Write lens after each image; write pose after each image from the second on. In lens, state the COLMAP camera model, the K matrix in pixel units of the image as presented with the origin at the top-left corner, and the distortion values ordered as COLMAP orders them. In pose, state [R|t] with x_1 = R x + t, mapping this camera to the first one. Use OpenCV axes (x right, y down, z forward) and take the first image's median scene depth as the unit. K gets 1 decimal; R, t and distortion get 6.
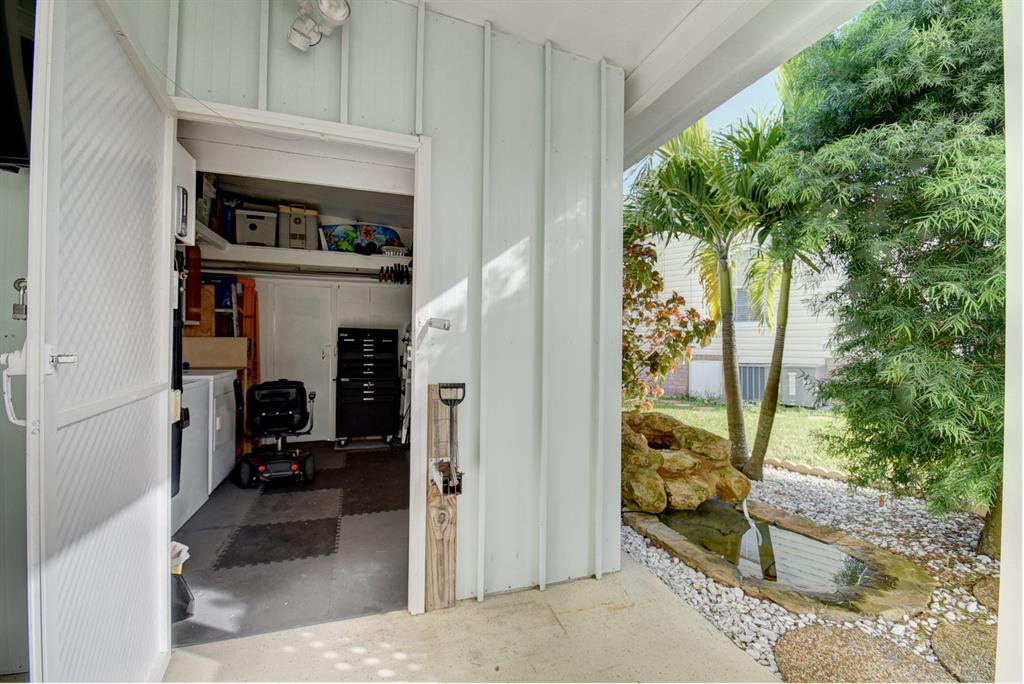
lens RADIAL K [[455.5, 0, 506.3], [0, 455.5, 345.2], [0, 0, 1]] dist [-0.000230, -0.005557]
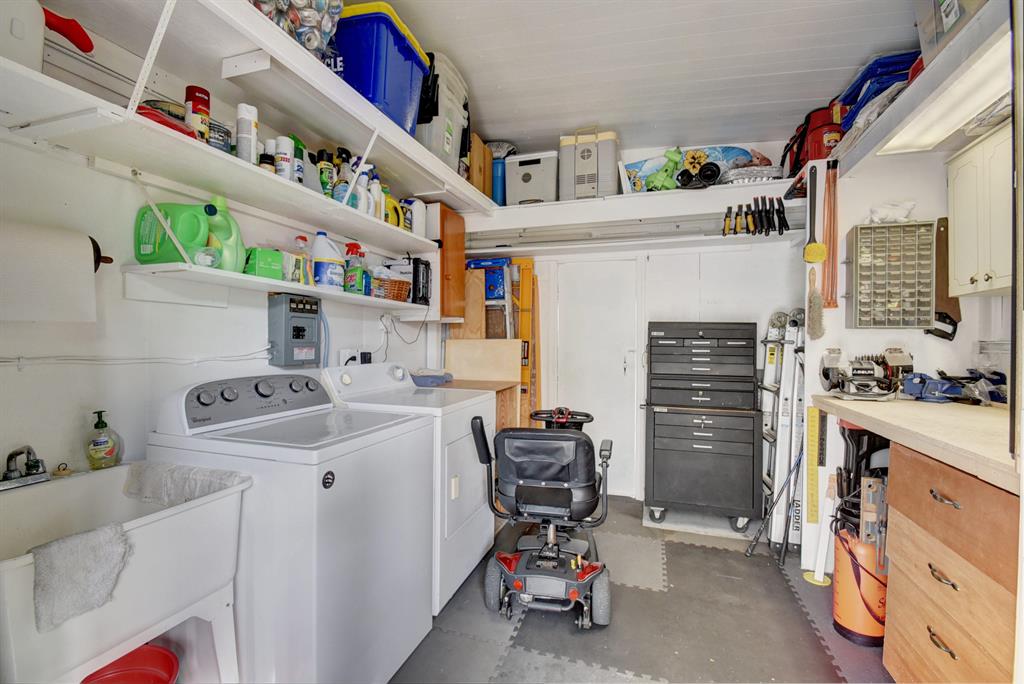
lens RADIAL K [[455.5, 0, 509.1], [0, 455.5, 345.1], [0, 0, 1]] dist [-0.000230, -0.005557]
pose [[0.810239, -0.000854, -0.586099, -0.170346], [0.001756, 0.999998, 0.000970, -0.008452], [0.586097, -0.001815, 0.810239, 0.414374]]
